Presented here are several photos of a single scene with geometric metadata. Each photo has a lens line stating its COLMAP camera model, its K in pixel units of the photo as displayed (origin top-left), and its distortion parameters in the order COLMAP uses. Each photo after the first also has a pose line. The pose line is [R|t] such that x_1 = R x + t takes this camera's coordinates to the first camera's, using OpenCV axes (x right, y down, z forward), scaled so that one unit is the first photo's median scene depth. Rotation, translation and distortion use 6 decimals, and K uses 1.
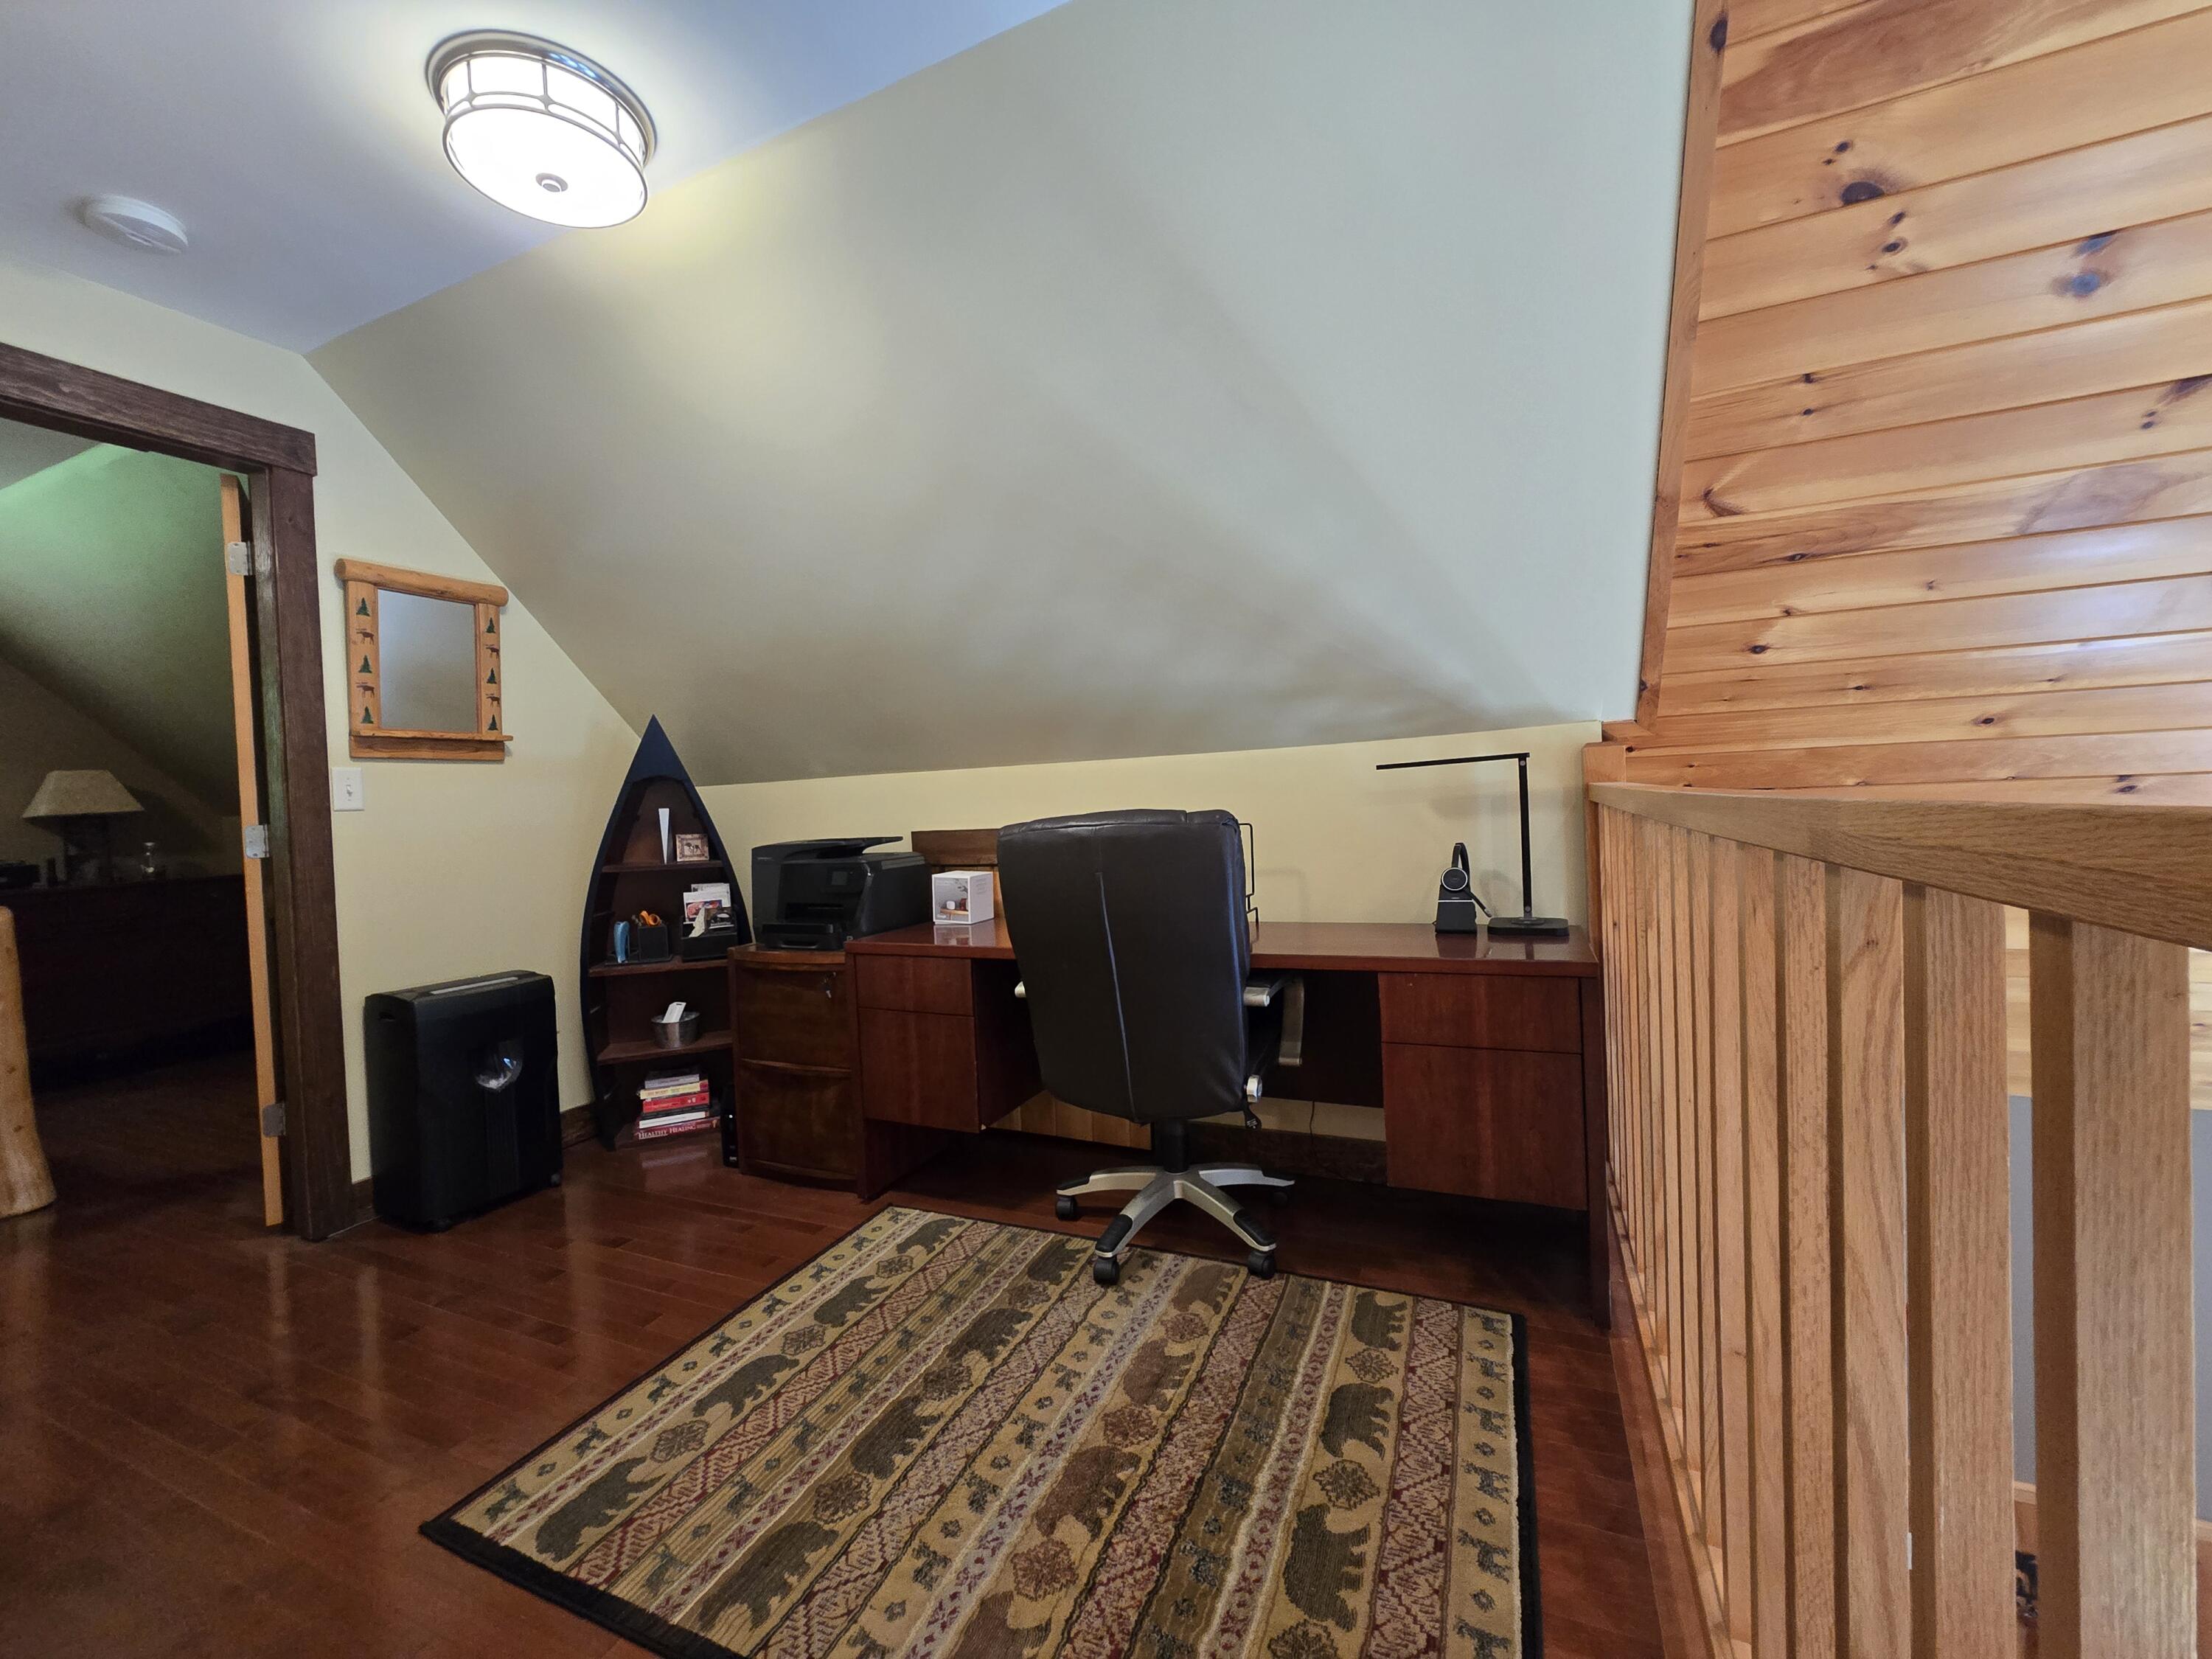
lens RADIAL K [[908.4, 0, 1095.5], [0, 908.4, 823.2], [0, 0, 1]] dist [-0.002857, -0.000045]
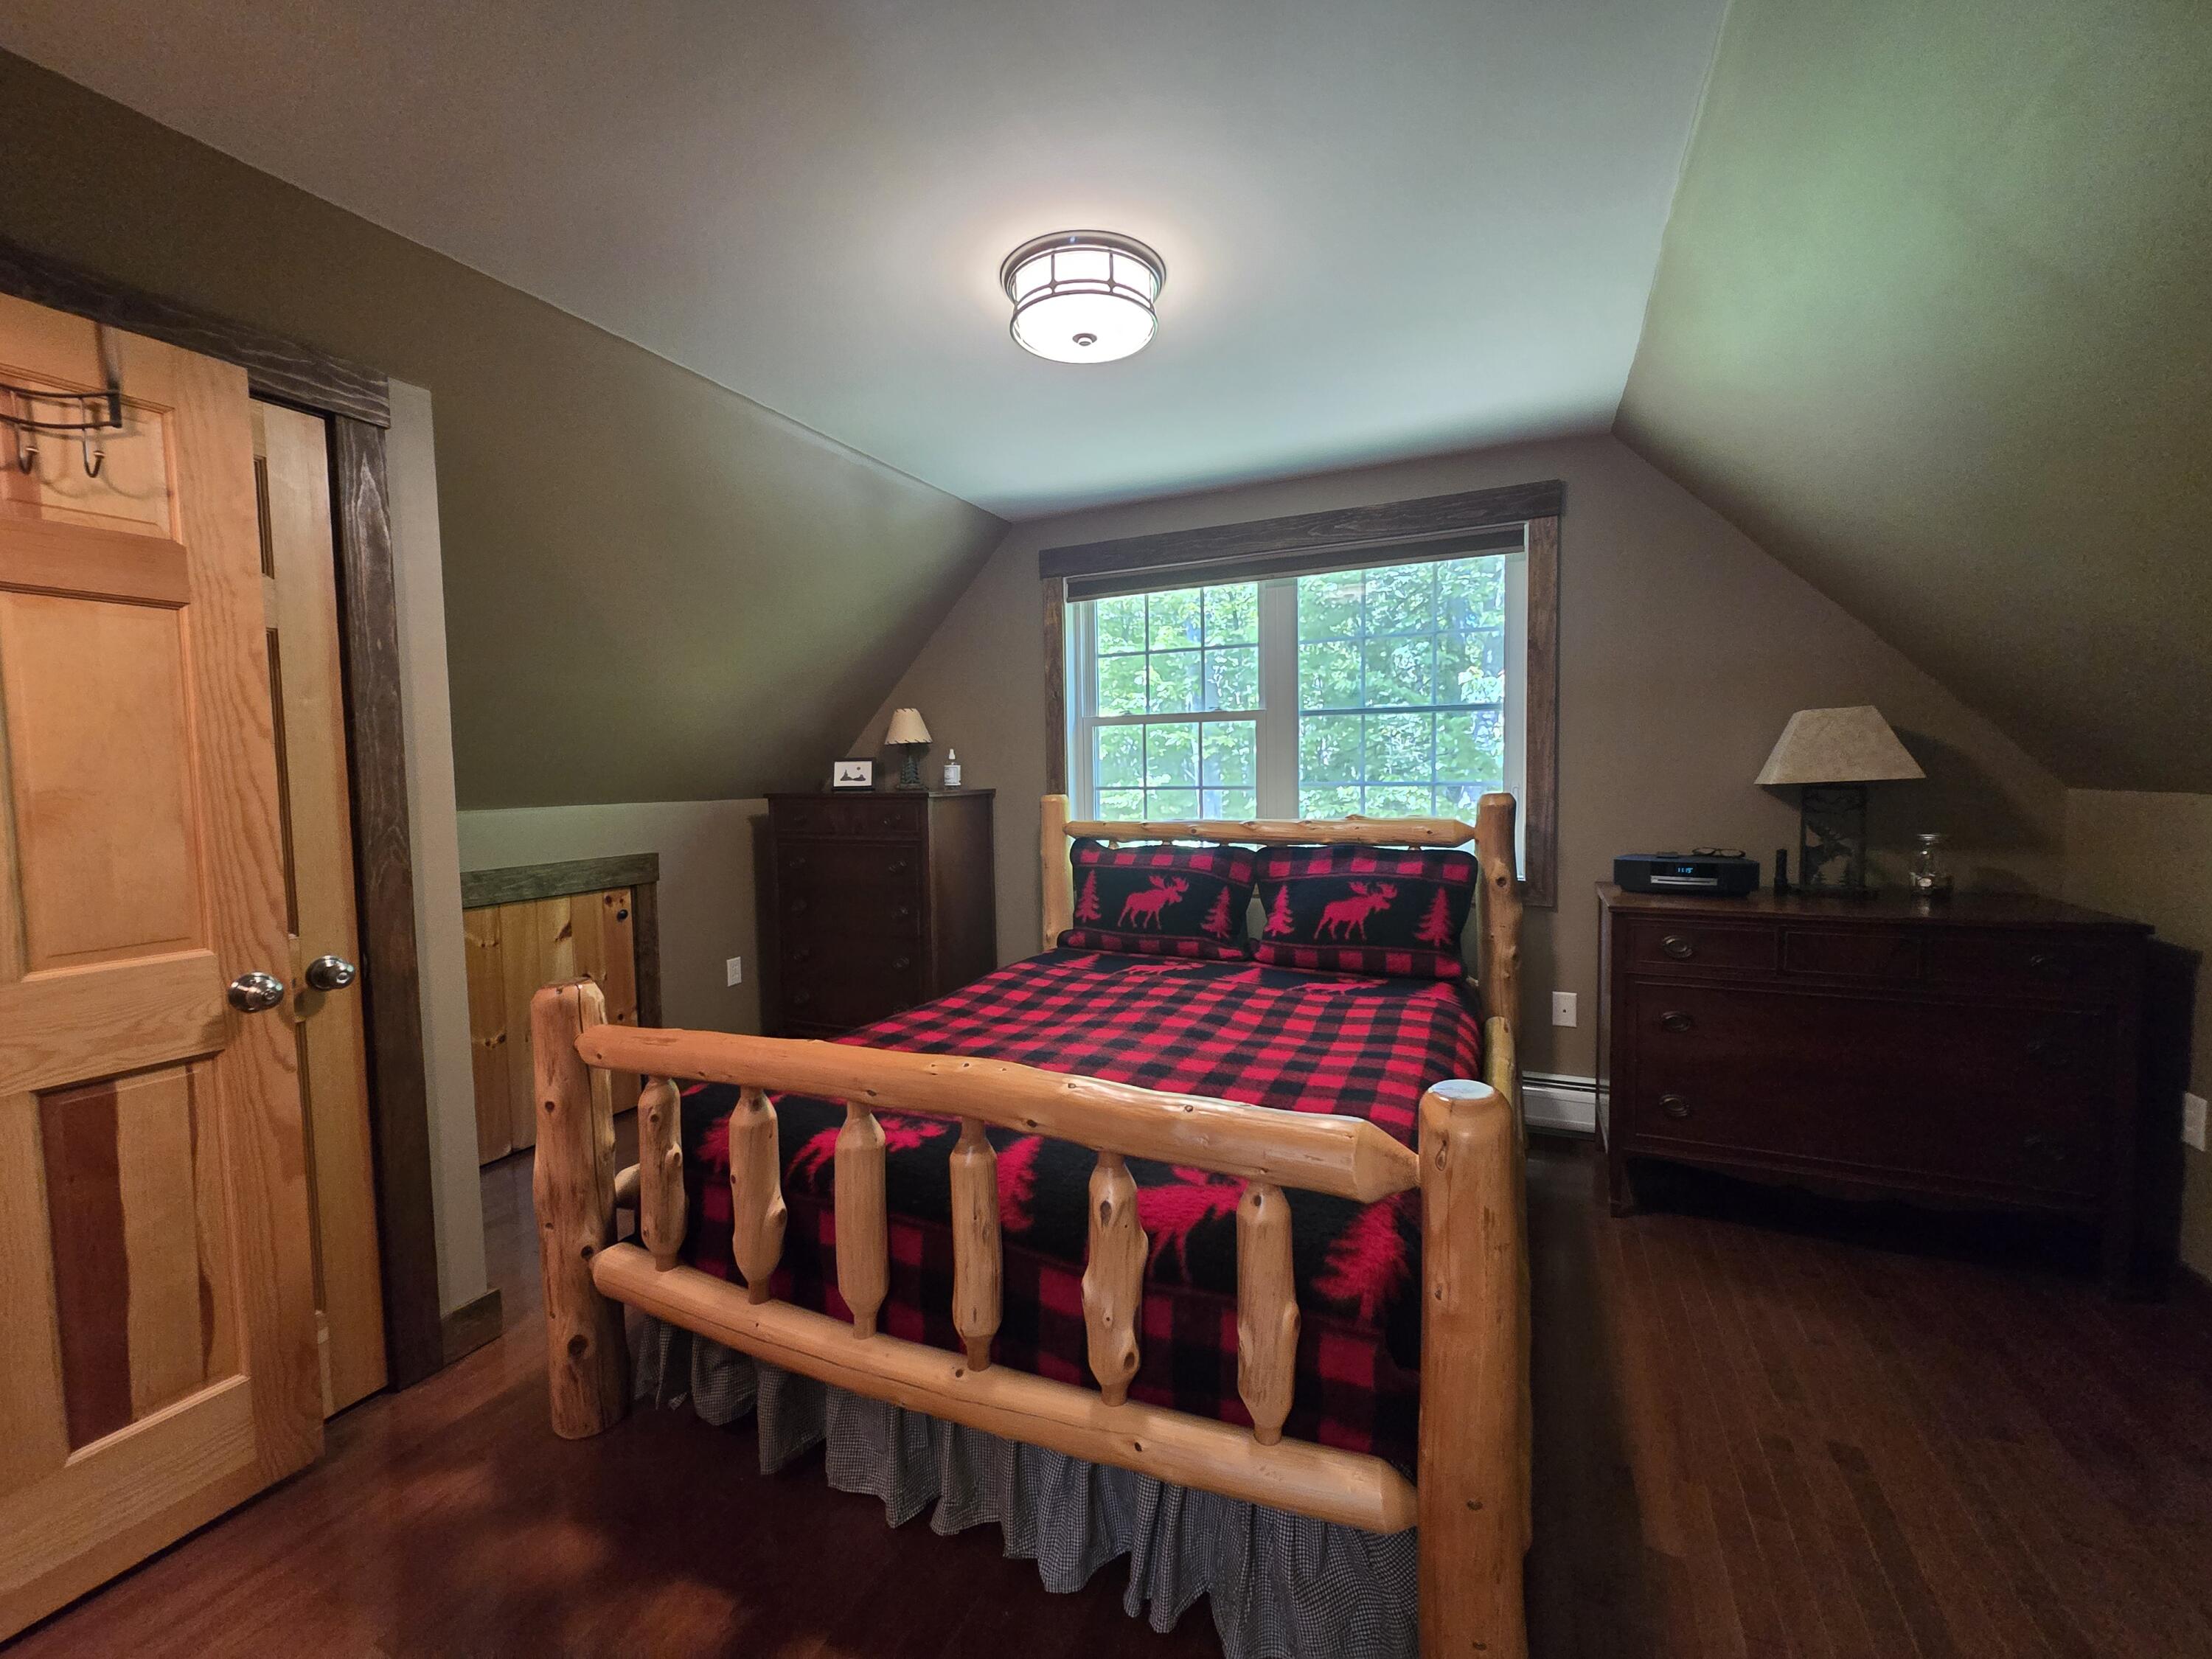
lens RADIAL K [[908.4, 0, 1095.7], [0, 908.4, 827.6], [0, 0, 1]] dist [-0.002857, -0.000045]
pose [[0.038575, 0.097141, -0.994523, -0.524402], [-0.008485, 0.995260, 0.096883, -0.033675], [0.999220, 0.004701, 0.039217, 0.478050]]
